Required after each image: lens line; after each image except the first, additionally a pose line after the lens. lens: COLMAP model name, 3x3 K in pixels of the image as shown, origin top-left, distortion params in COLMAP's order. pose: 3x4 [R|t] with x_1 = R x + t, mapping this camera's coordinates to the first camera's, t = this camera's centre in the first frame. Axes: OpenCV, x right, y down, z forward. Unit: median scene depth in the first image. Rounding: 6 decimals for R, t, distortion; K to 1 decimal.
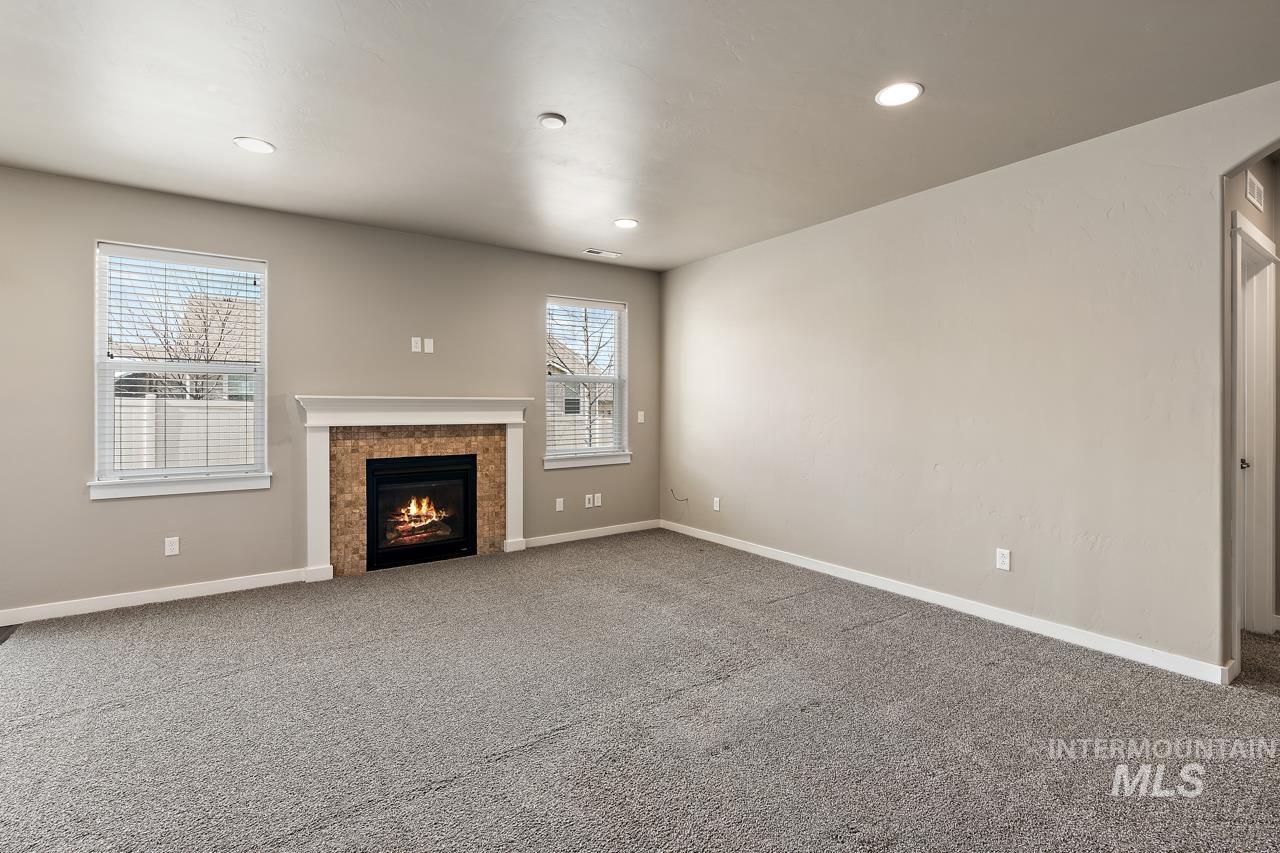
lens RADIAL K [[582.0, 0, 636.9], [0, 582.0, 411.8], [0, 0, 1]] dist [-0.001697, 0.000628]
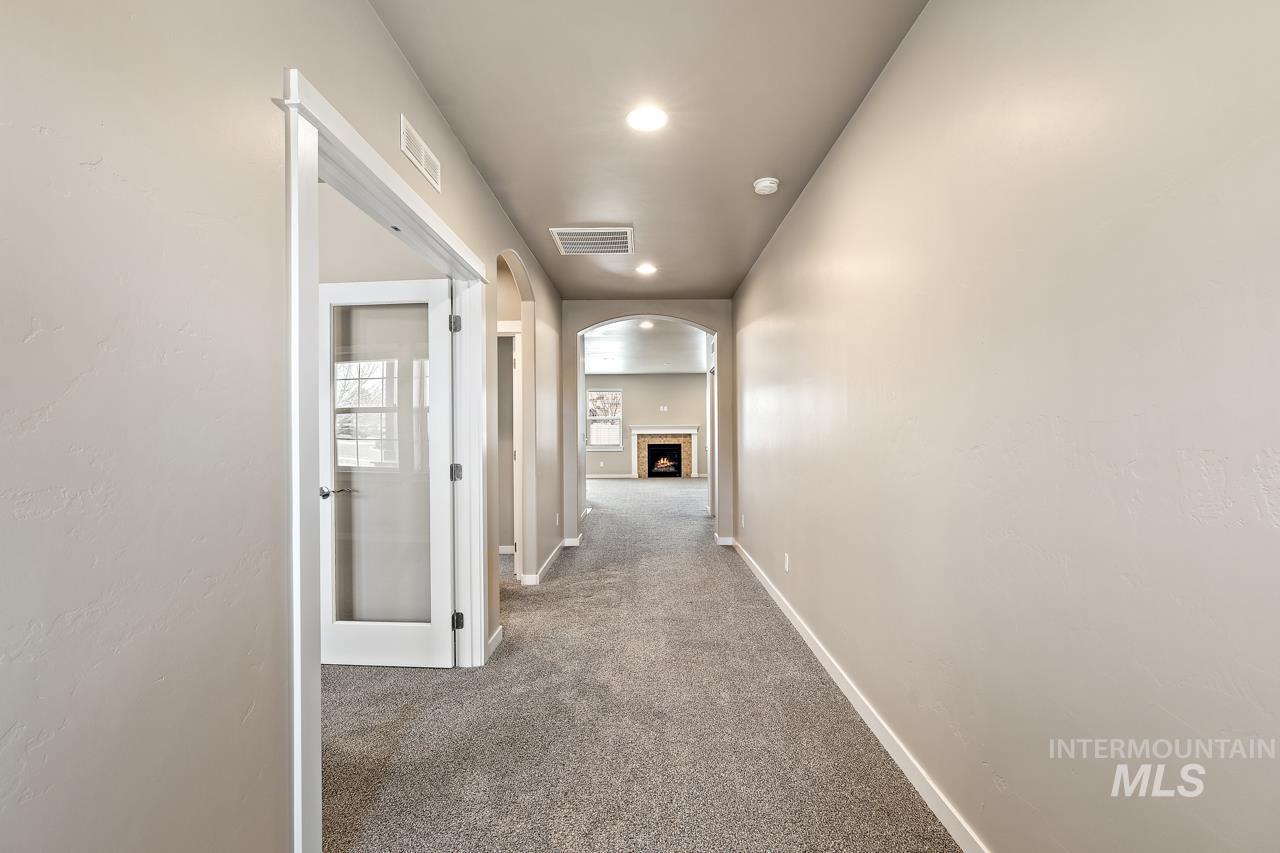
lens RADIAL K [[582.0, 0, 636.9], [0, 582.0, 411.8], [0, 0, 1]] dist [-0.001697, 0.000628]
pose [[0.828512, -0.017257, -0.559705, 1.285974], [0.003572, 0.999668, -0.025534, -0.017069], [0.559960, 0.019156, 0.828298, -1.708517]]
